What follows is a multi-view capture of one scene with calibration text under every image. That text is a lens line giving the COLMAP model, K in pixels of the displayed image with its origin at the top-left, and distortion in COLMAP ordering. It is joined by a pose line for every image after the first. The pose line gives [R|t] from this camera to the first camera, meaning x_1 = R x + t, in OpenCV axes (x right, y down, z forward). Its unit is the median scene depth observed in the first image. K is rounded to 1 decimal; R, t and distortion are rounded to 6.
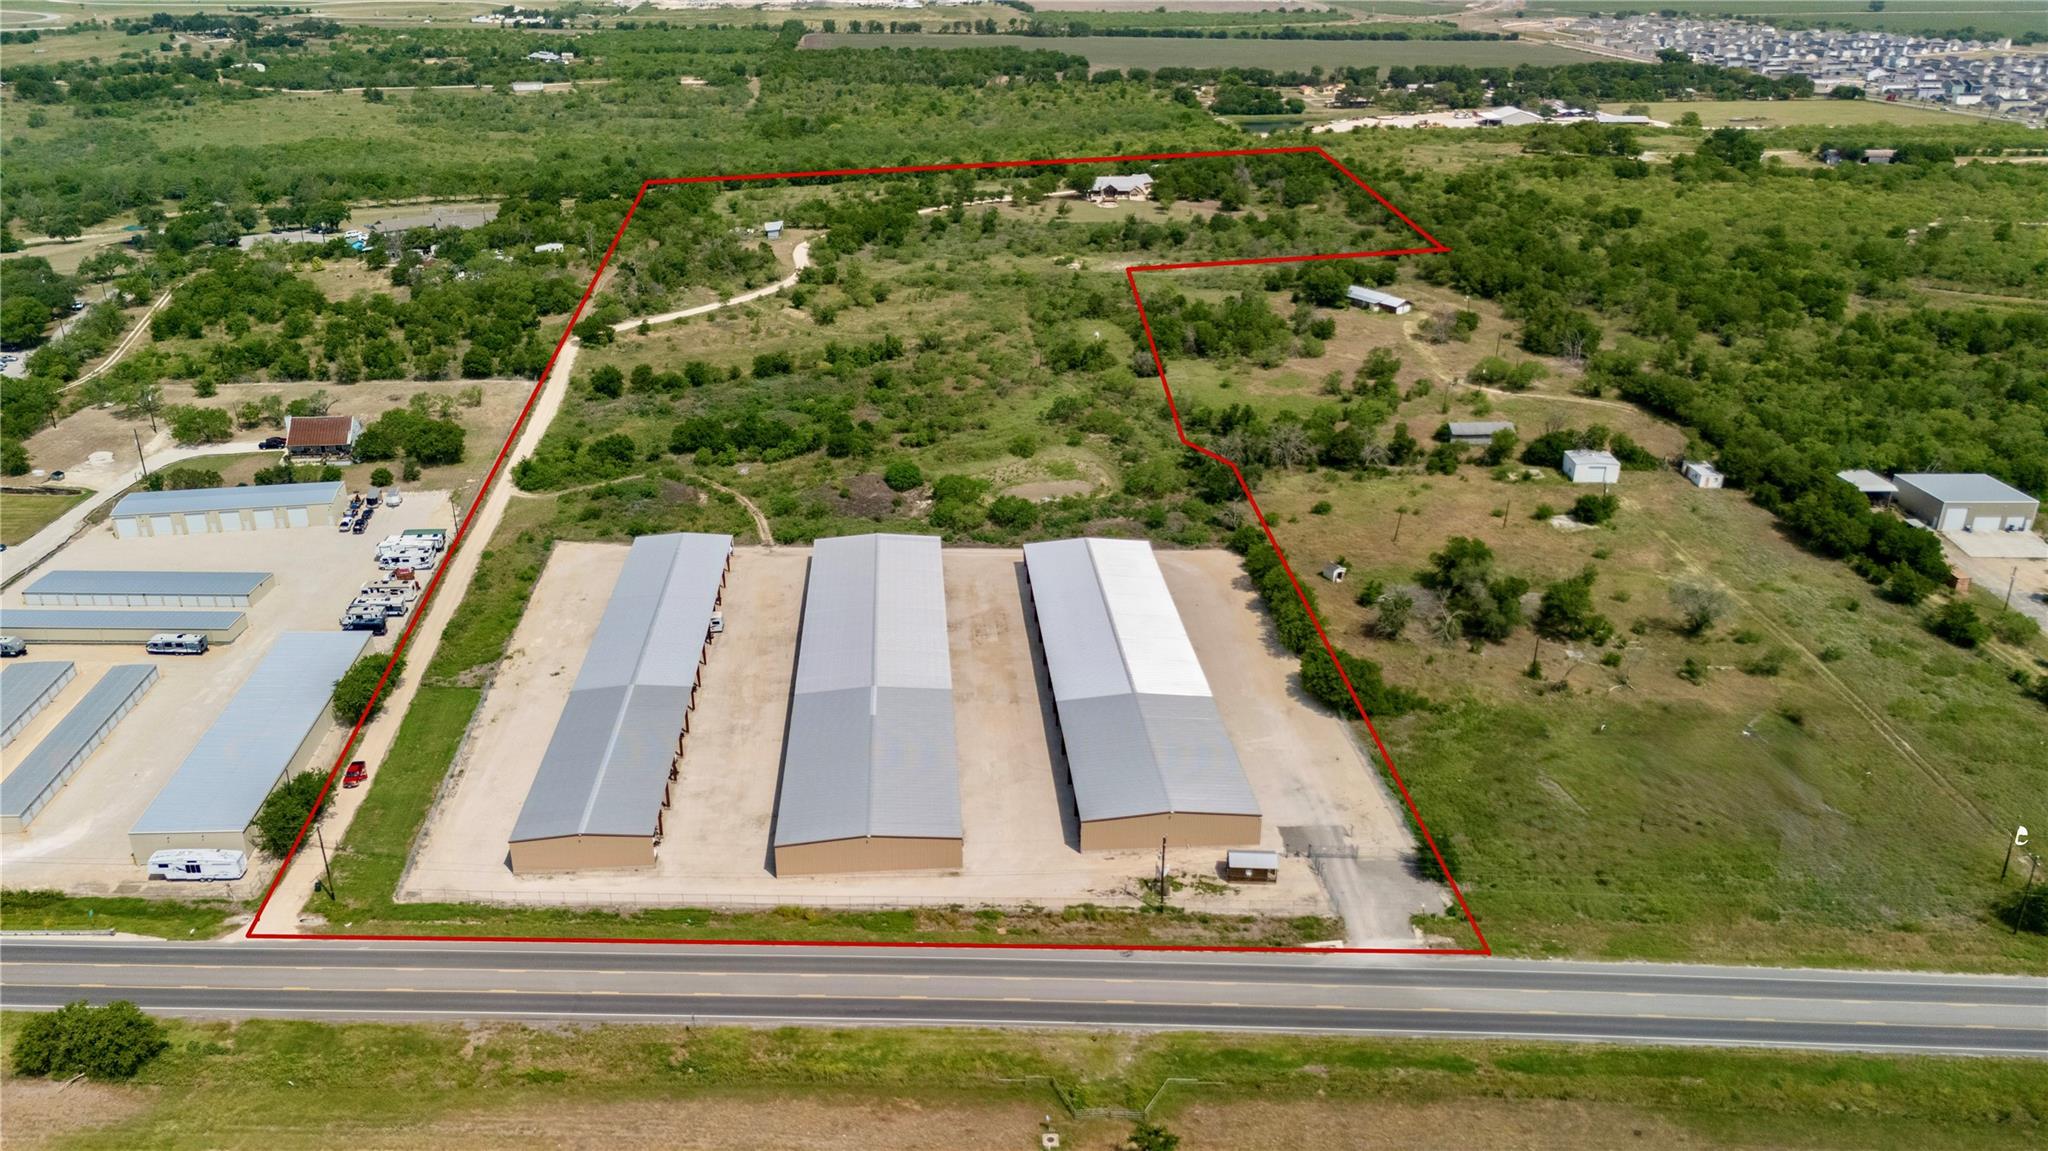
lens RADIAL K [[1509.8, 0, 1024.0], [0, 1509.8, 575.5], [0, 0, 1]] dist [0.041919, -0.001643]
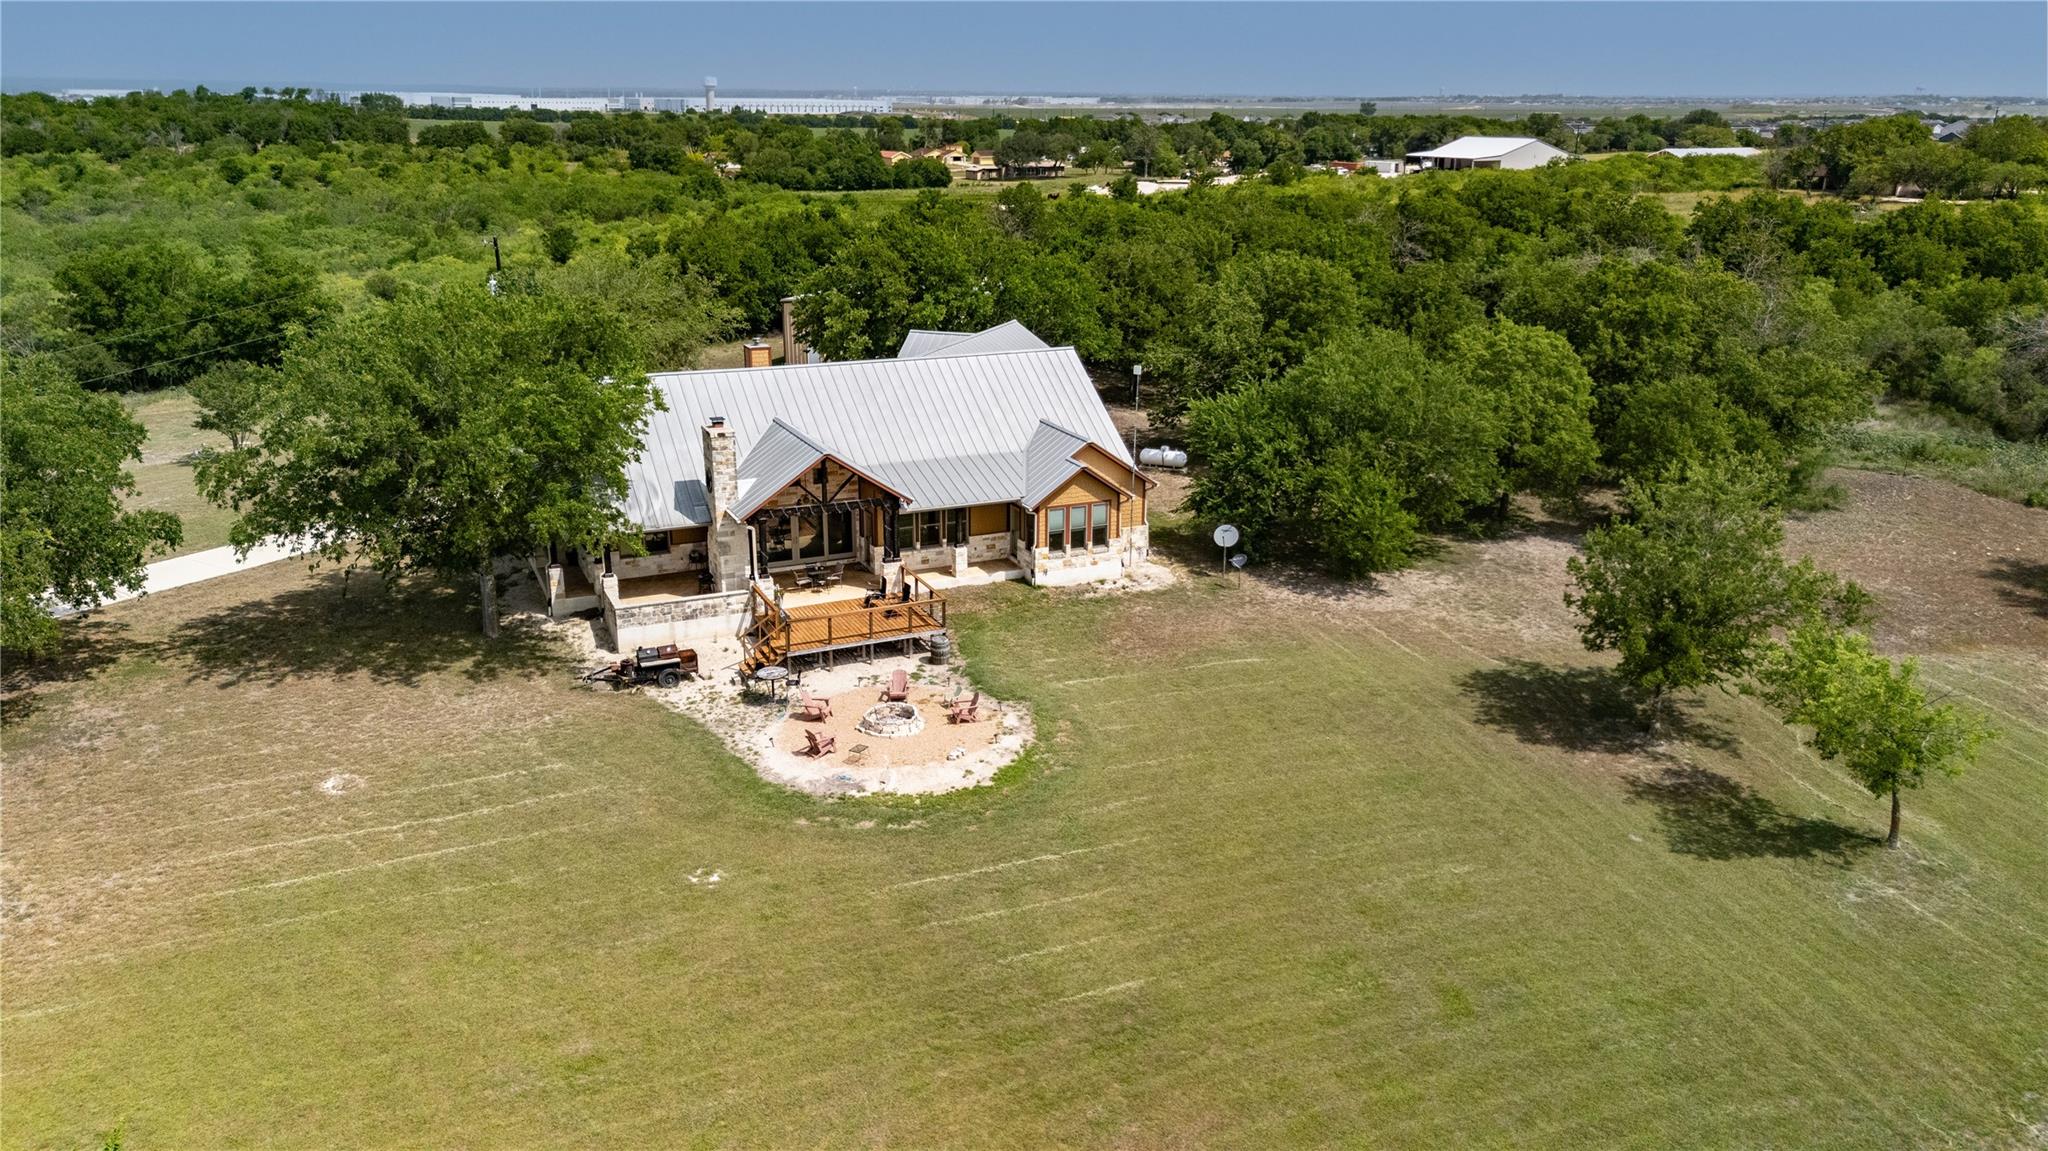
lens RADIAL K [[1509.8, 0, 1024.0], [0, 1509.8, 575.5], [0, 0, 1]] dist [0.041919, -0.001643]
pose [[0.914498, -0.141737, 0.378952, 0.033248], [0.177600, 0.982196, -0.061224, -0.242011], [-0.363527, 0.123291, 0.923389, 0.908877]]
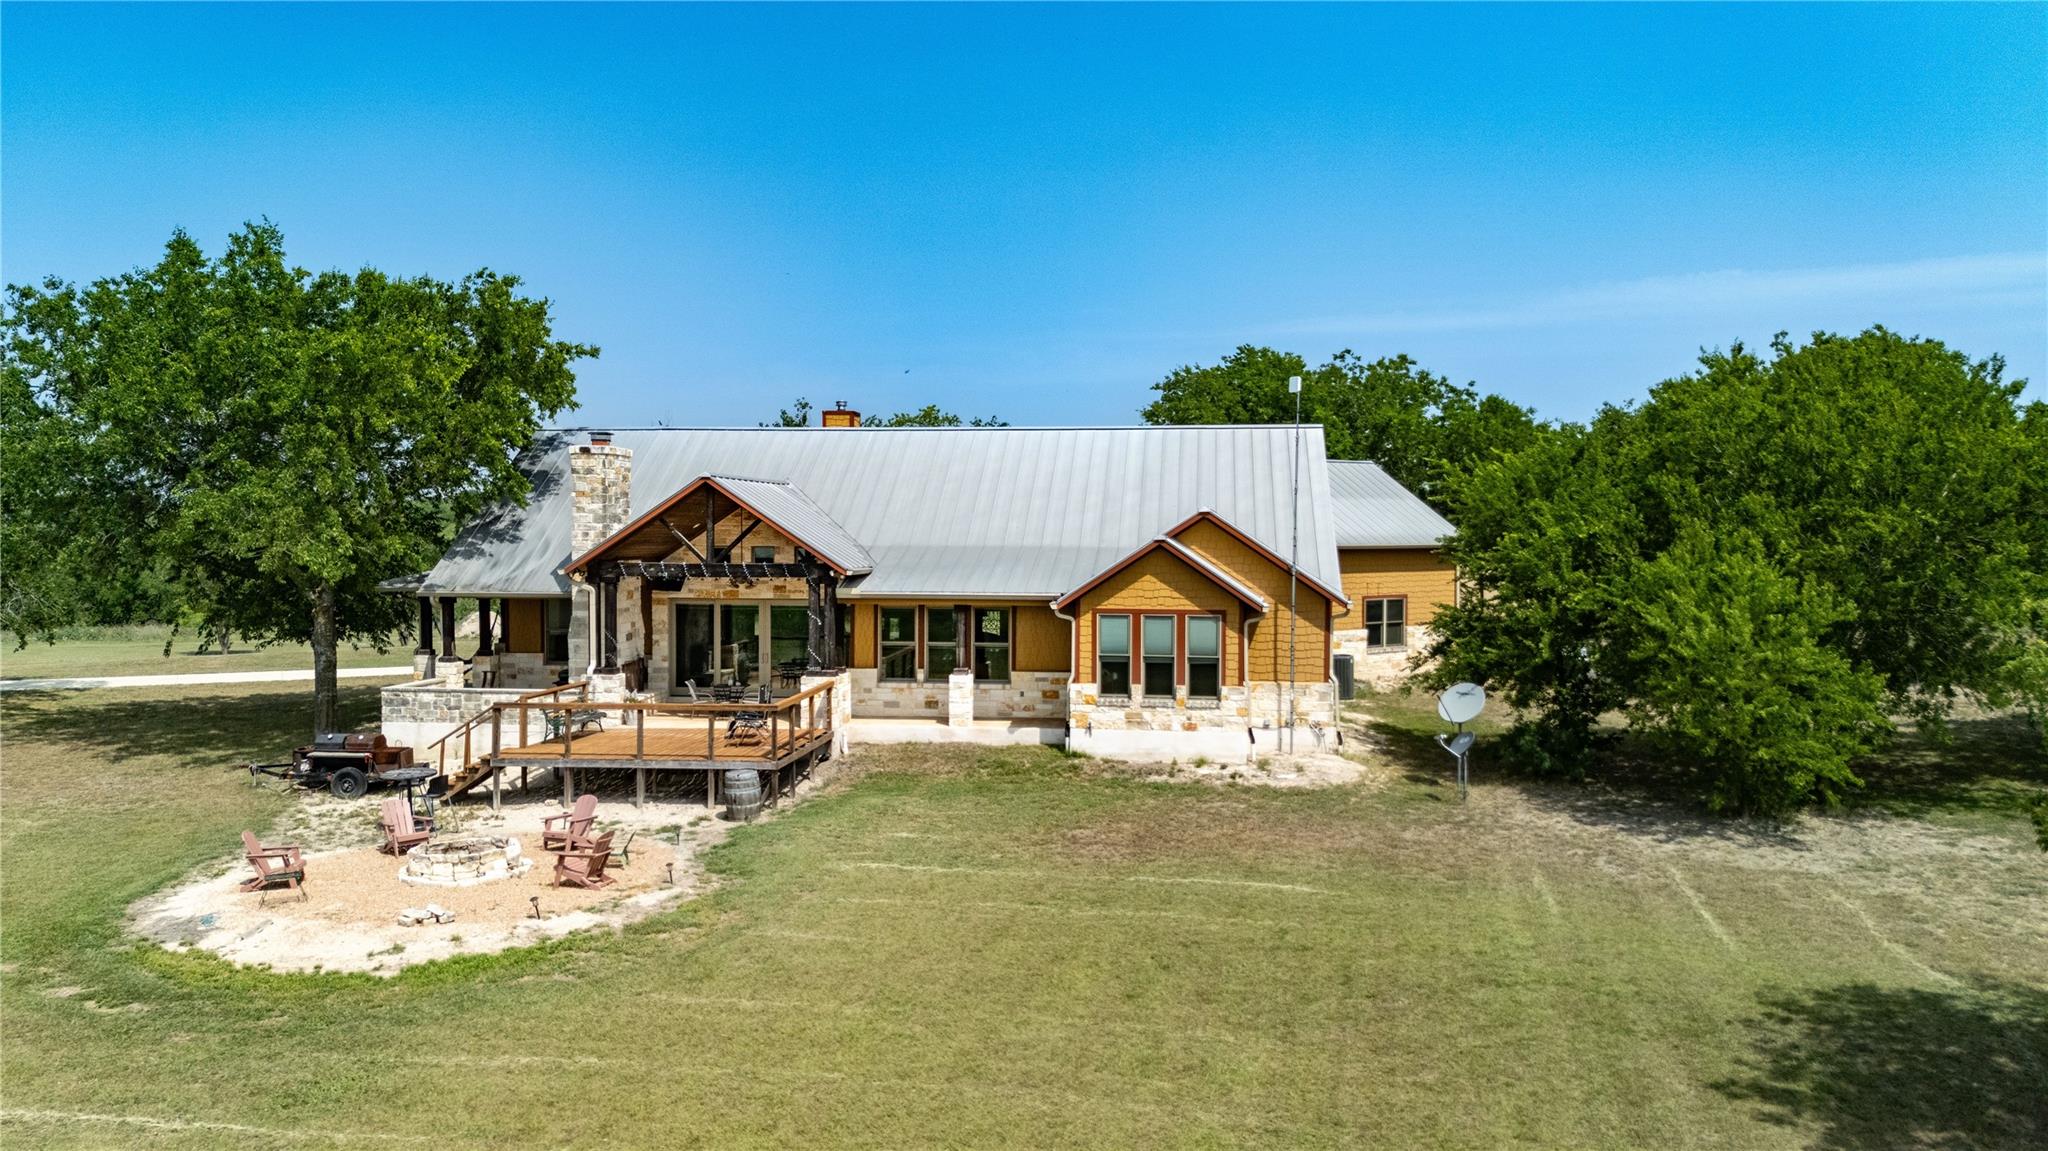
lens RADIAL K [[1509.8, 0, 1024.0], [0, 1509.8, 575.5], [0, 0, 1]] dist [0.041919, -0.001643]
pose [[0.992569, -0.015383, -0.120707, 0.075030], [-0.029916, 0.930679, -0.364611, -0.233491], [0.117948, 0.365513, 0.923303, 0.945687]]
